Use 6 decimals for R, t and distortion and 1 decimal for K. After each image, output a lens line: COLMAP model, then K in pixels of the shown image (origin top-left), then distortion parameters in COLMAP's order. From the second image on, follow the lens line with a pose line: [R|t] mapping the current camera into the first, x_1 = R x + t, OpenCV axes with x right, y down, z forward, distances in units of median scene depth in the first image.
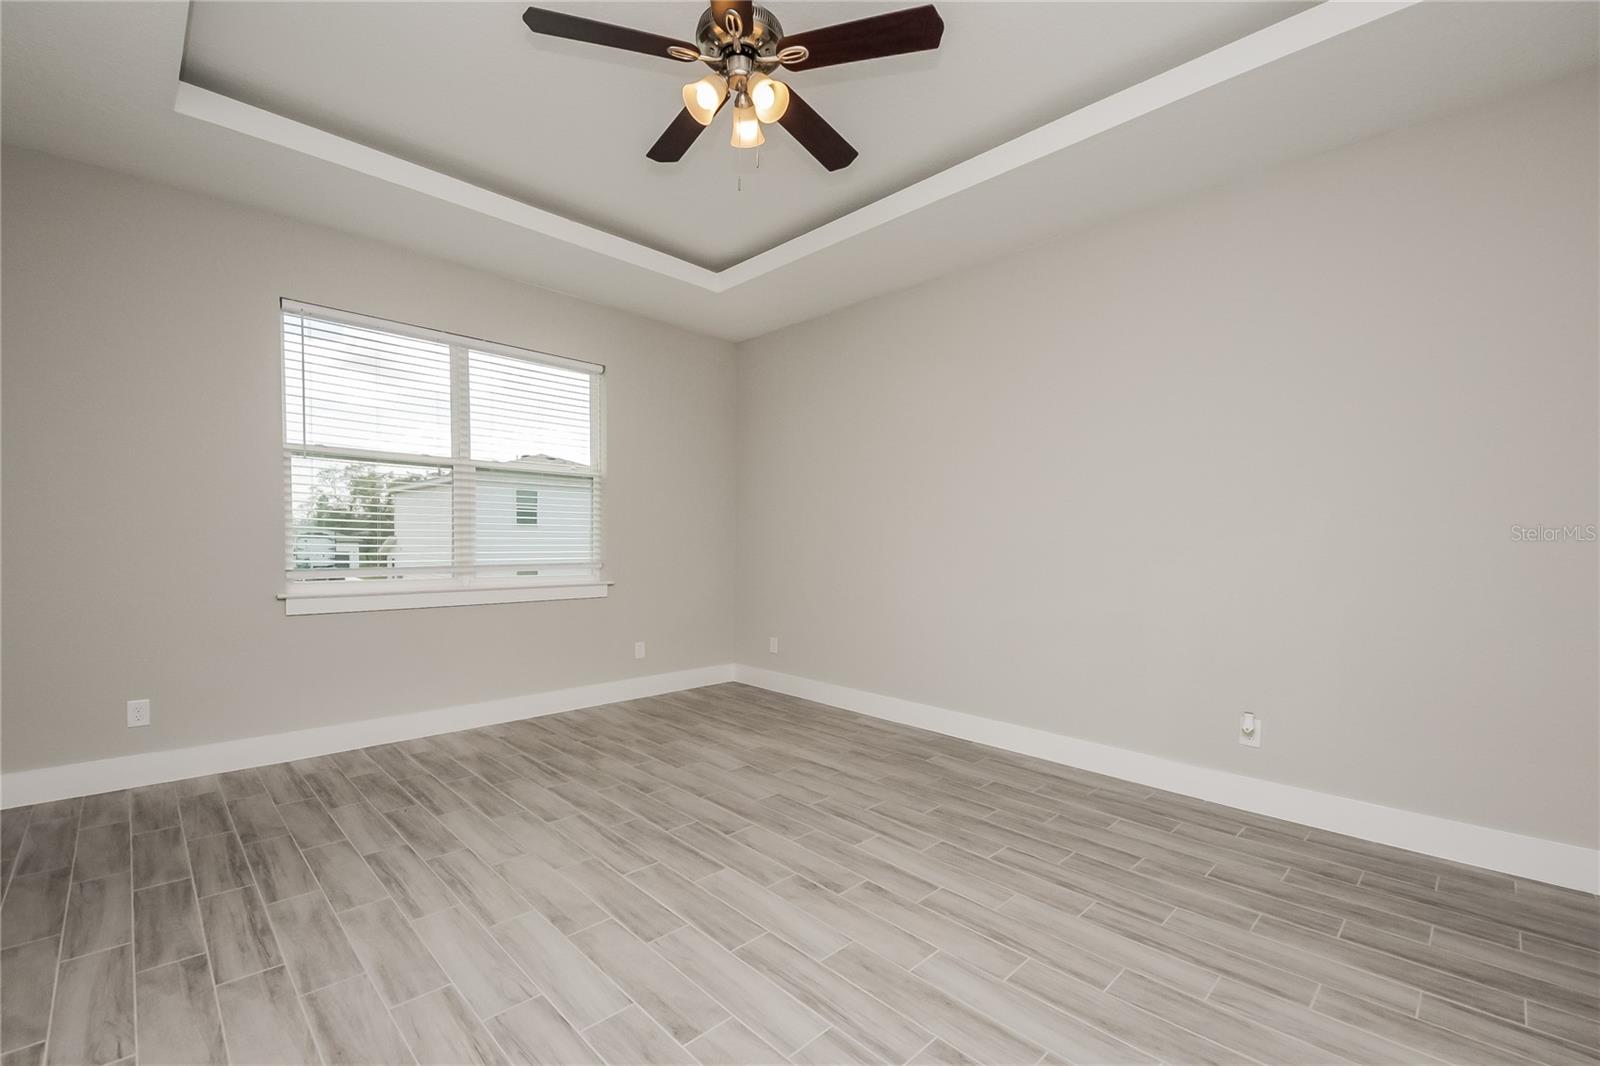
lens RADIAL K [[677.8, 0, 815.8], [0, 677.8, 543.9], [0, 0, 1]] dist [0.011028, -0.001084]
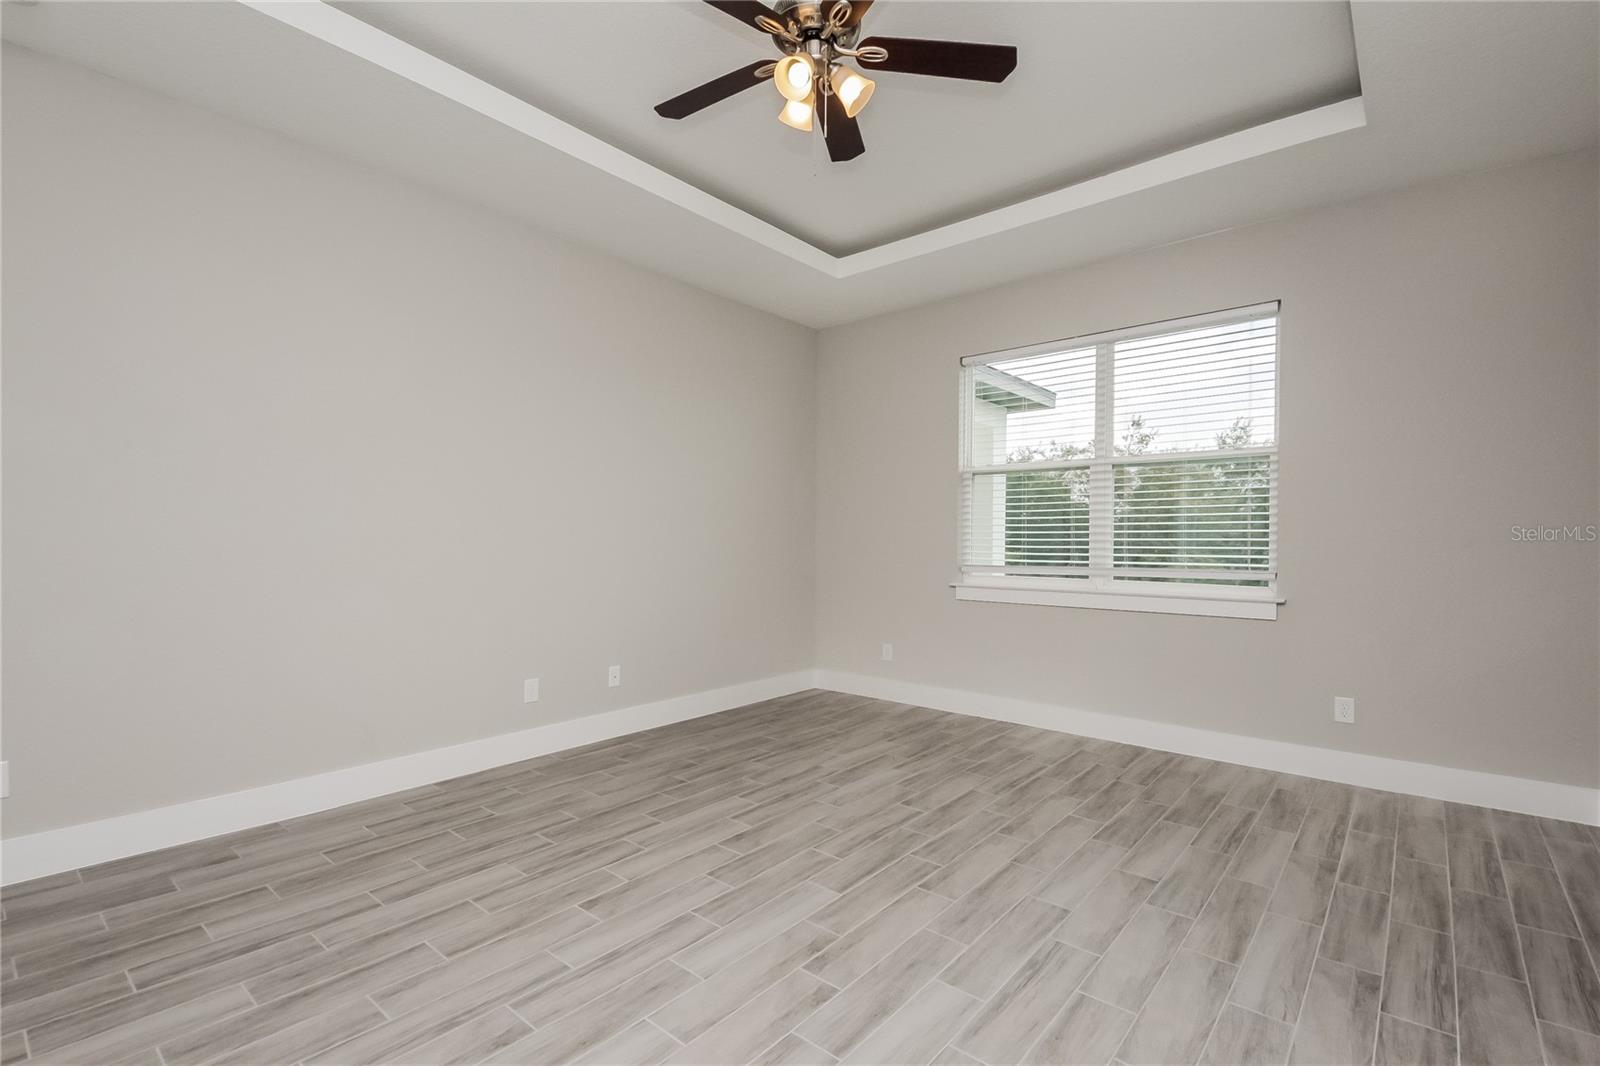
lens RADIAL K [[739.3, 0, 799.9], [0, 739.3, 528.7], [0, 0, 1]] dist [0.017304, -0.001655]
pose [[0.076265, -0.017473, -0.996934, 0.603159], [-0.008878, 0.999795, -0.018203, -0.001460], [0.997048, 0.010239, 0.076094, 0.590156]]
